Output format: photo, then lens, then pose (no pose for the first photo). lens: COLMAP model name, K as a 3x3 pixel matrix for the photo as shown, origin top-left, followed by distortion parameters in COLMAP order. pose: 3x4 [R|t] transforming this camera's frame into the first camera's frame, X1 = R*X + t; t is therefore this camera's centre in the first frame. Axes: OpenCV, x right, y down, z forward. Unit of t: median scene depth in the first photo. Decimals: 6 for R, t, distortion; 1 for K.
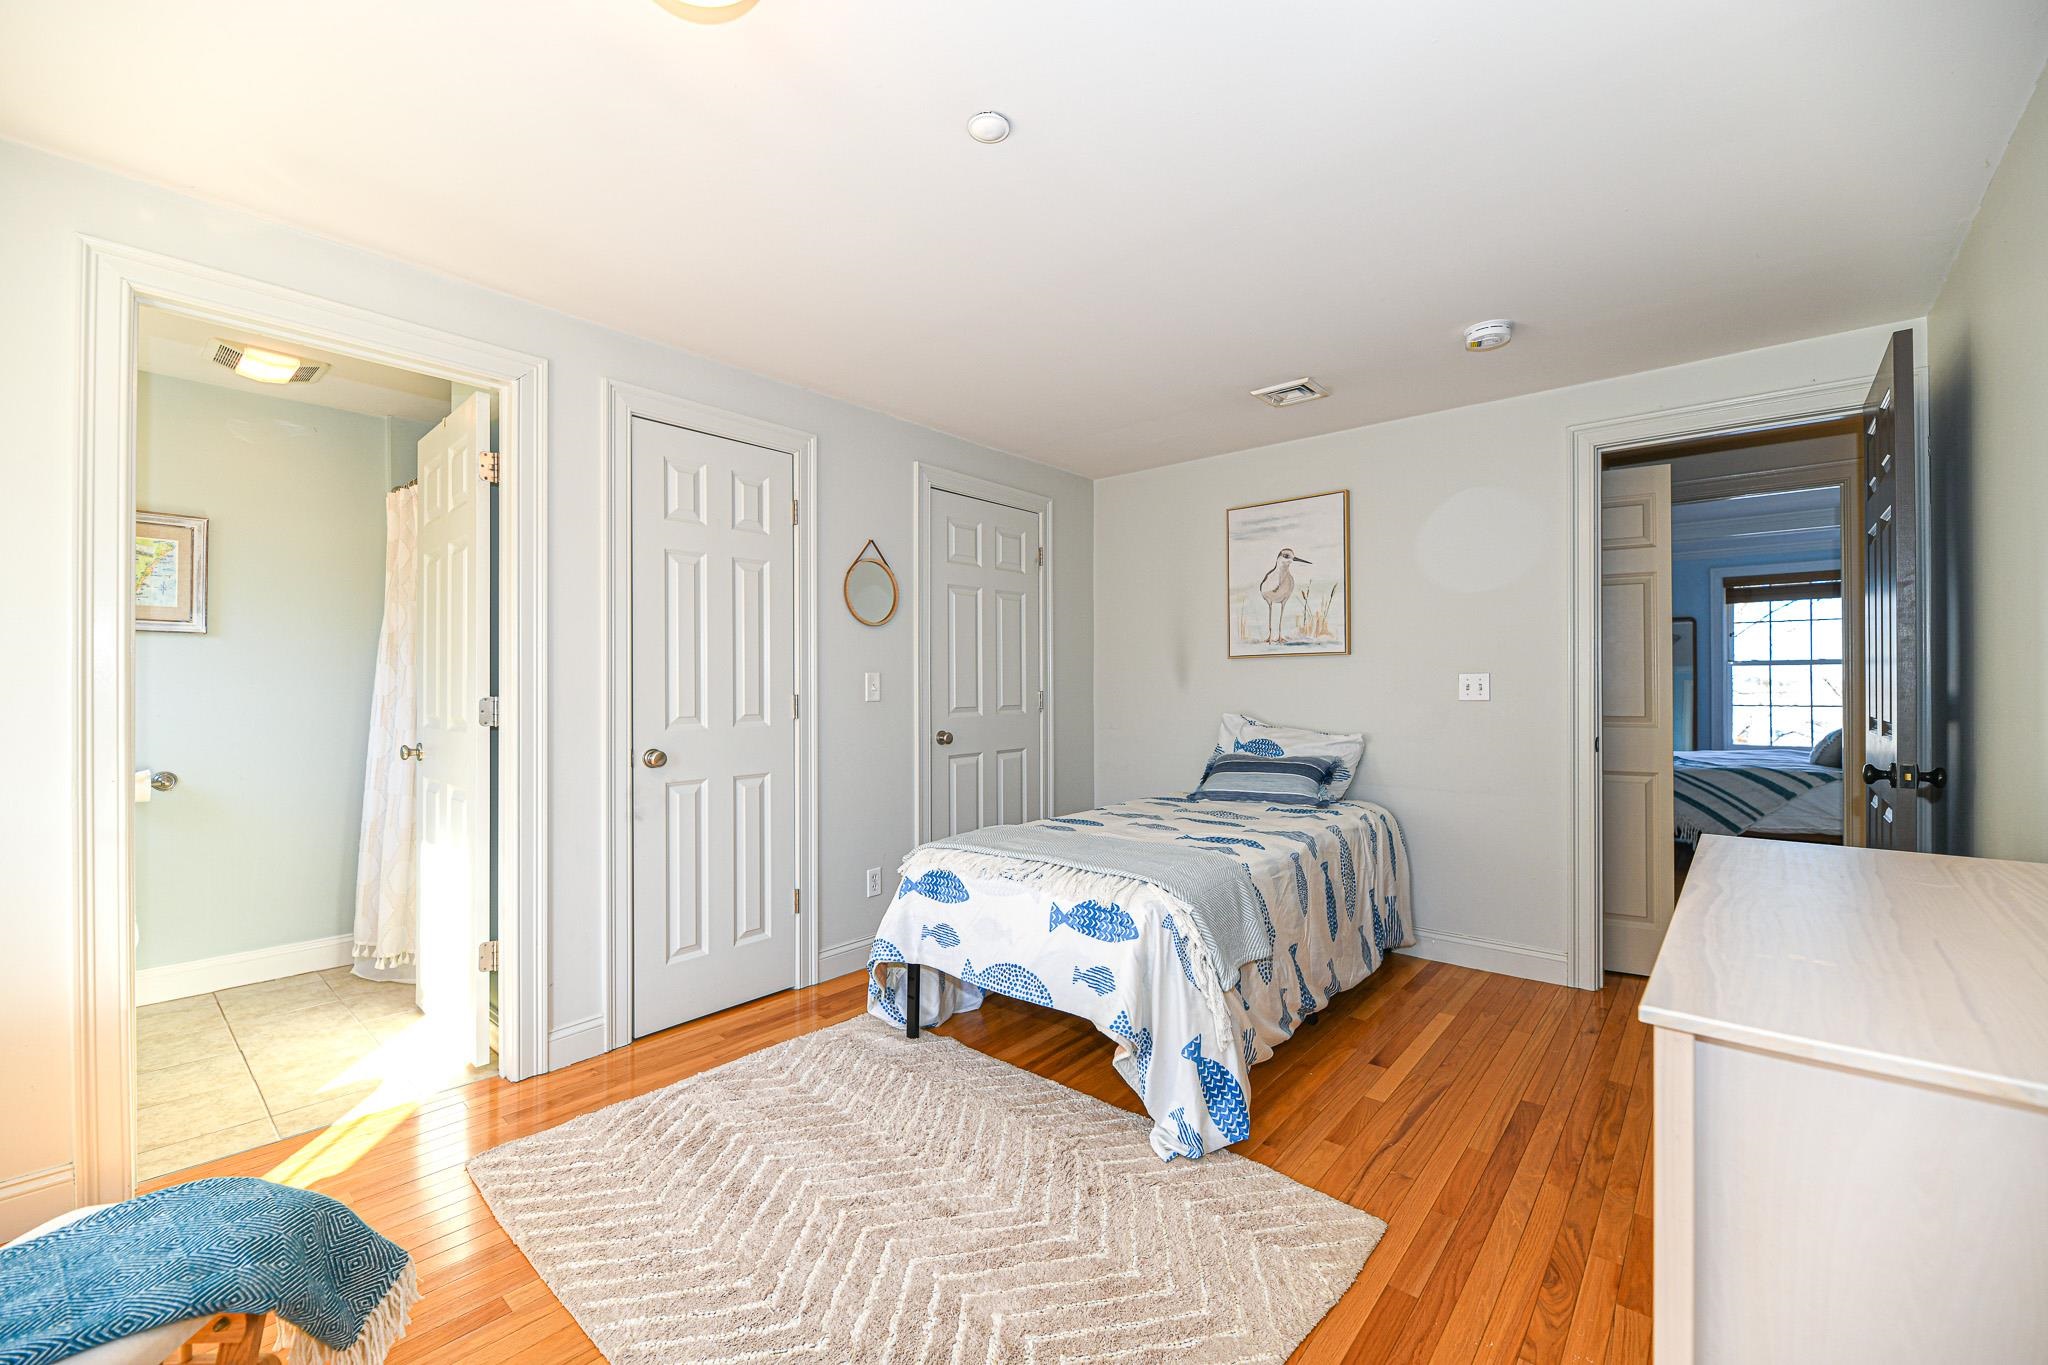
lens RADIAL K [[821.9, 0, 1021.5], [0, 821.9, 683.4], [0, 0, 1]] dist [0.003171, -0.004658]
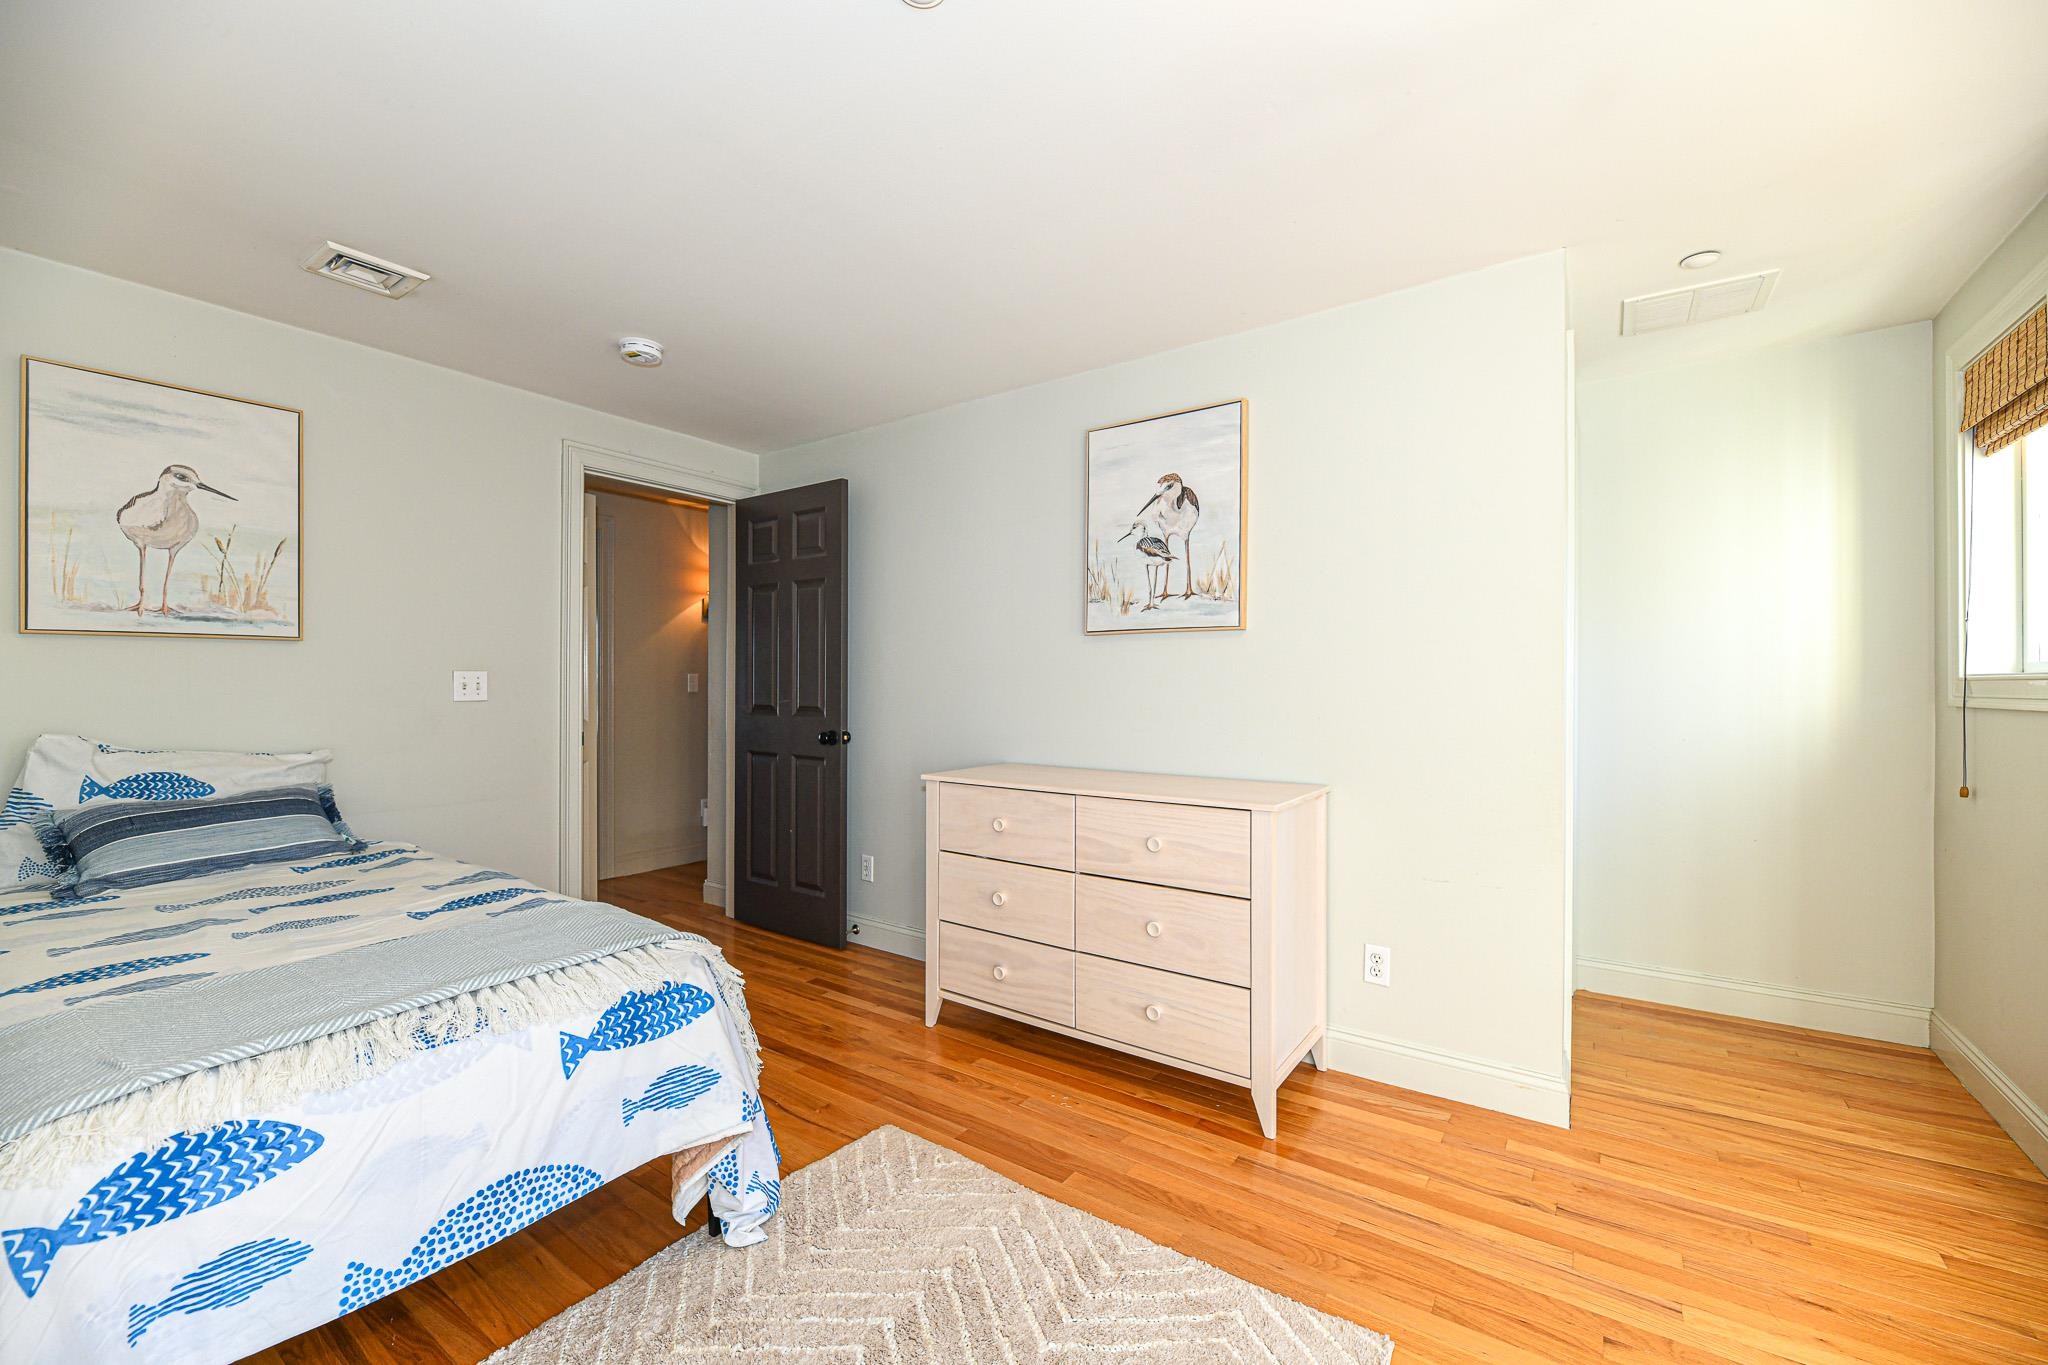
lens RADIAL K [[821.9, 0, 1025.7], [0, 821.9, 681.8], [0, 0, 1]] dist [0.003171, -0.004658]
pose [[-0.104492, 0.006311, 0.994506, -0.382800], [-0.003398, 0.999972, -0.006702, 0.003313], [-0.994520, -0.004079, -0.104467, 0.445153]]
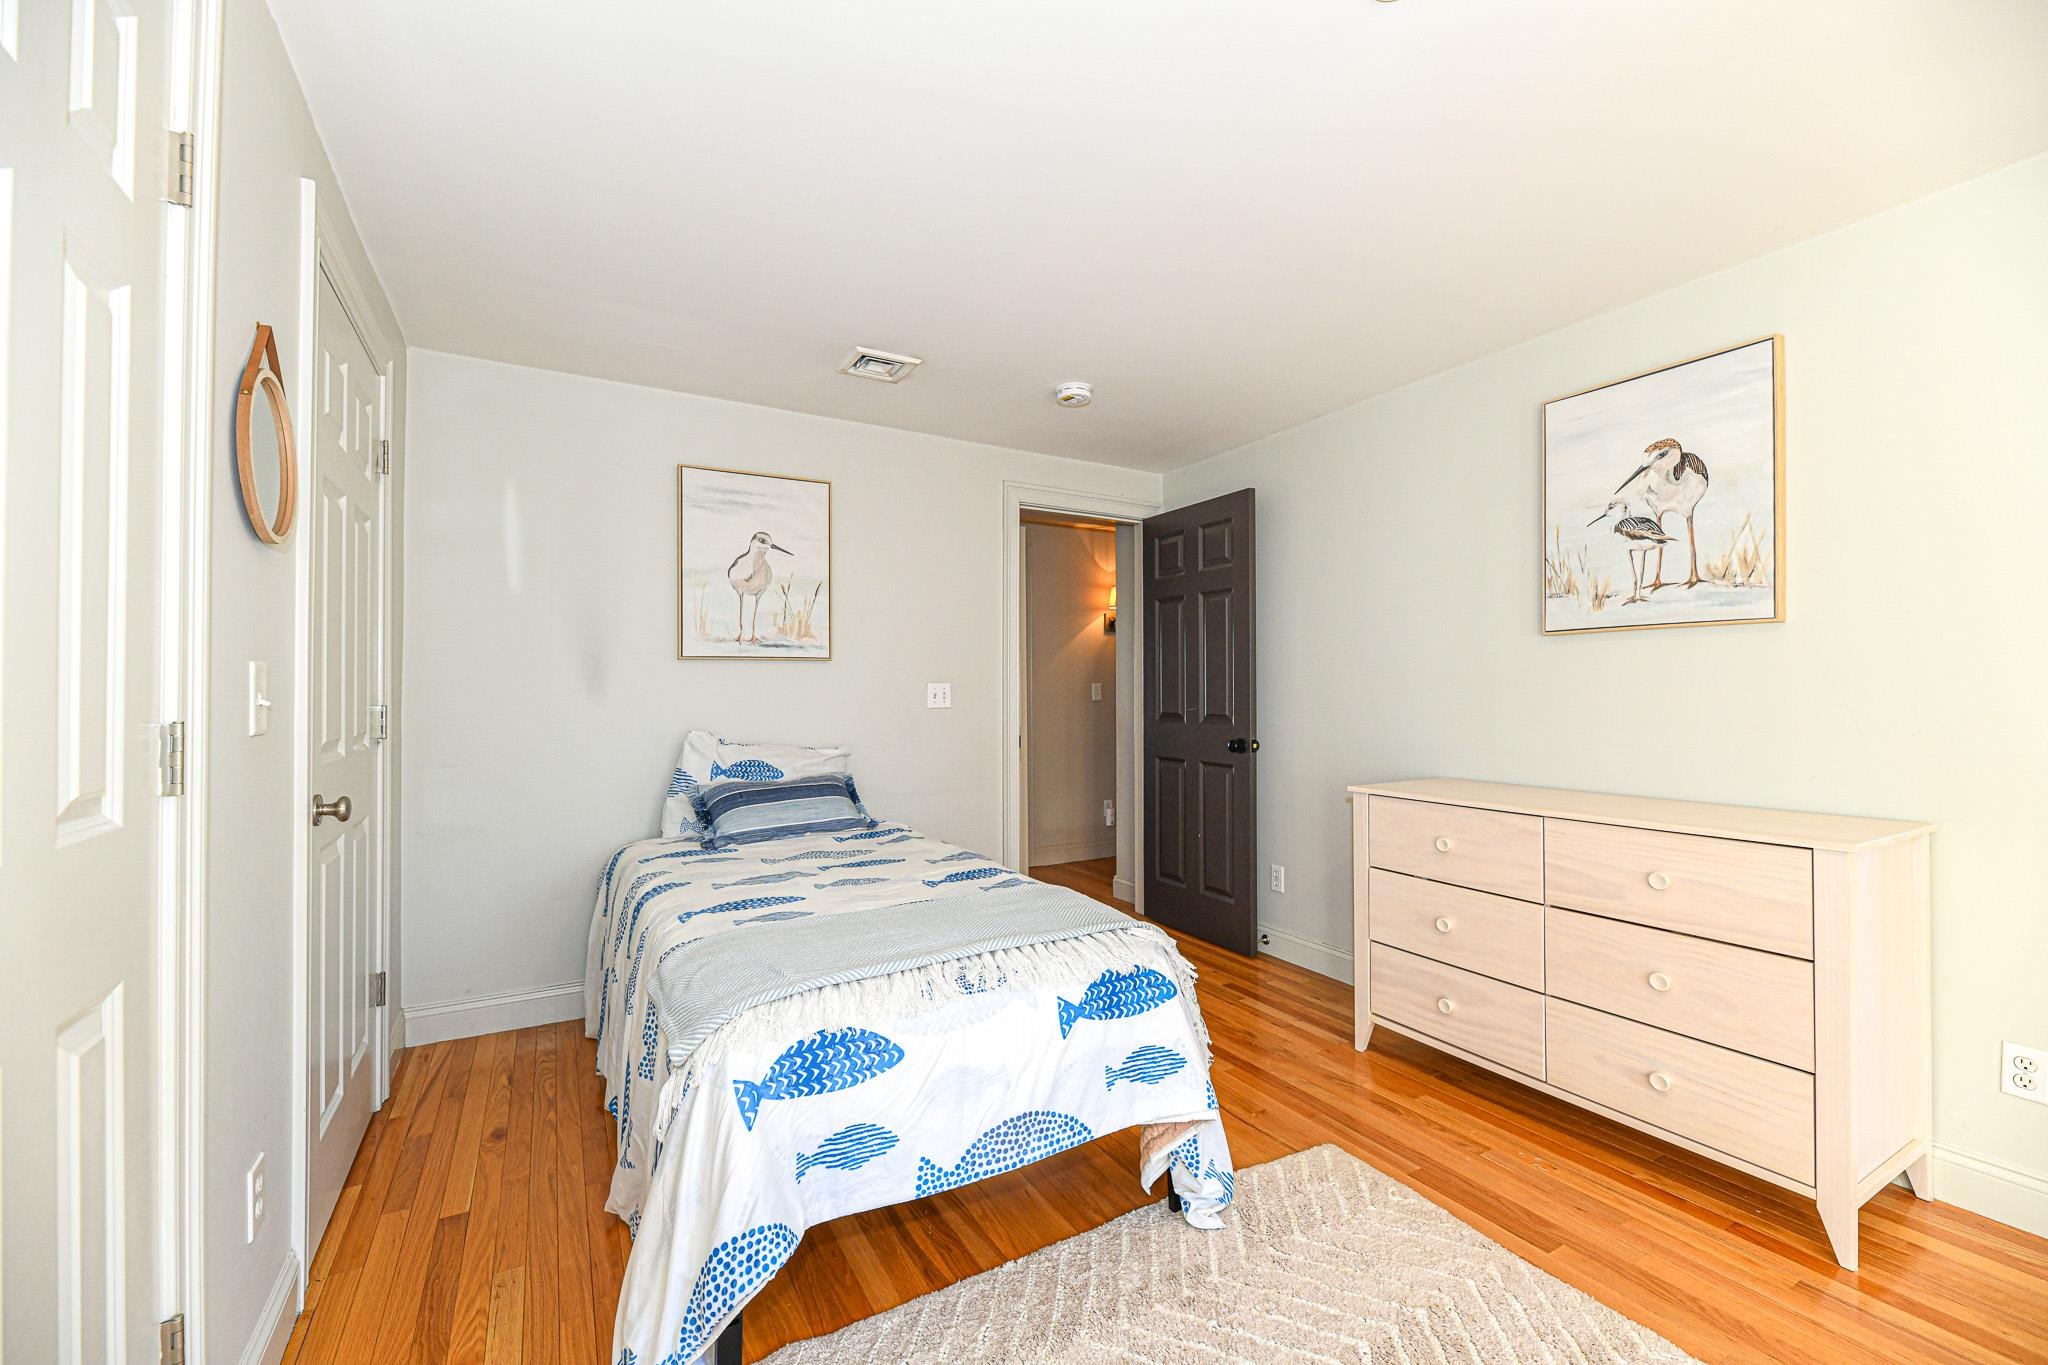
lens RADIAL K [[821.9, 0, 1028.0], [0, 821.9, 682.7], [0, 0, 1]] dist [0.003171, -0.004658]
pose [[0.326239, 0.013850, 0.945186, -0.401375], [0.000197, 0.999892, -0.014720, 0.003043], [-0.945287, 0.004988, 0.326201, 0.490941]]
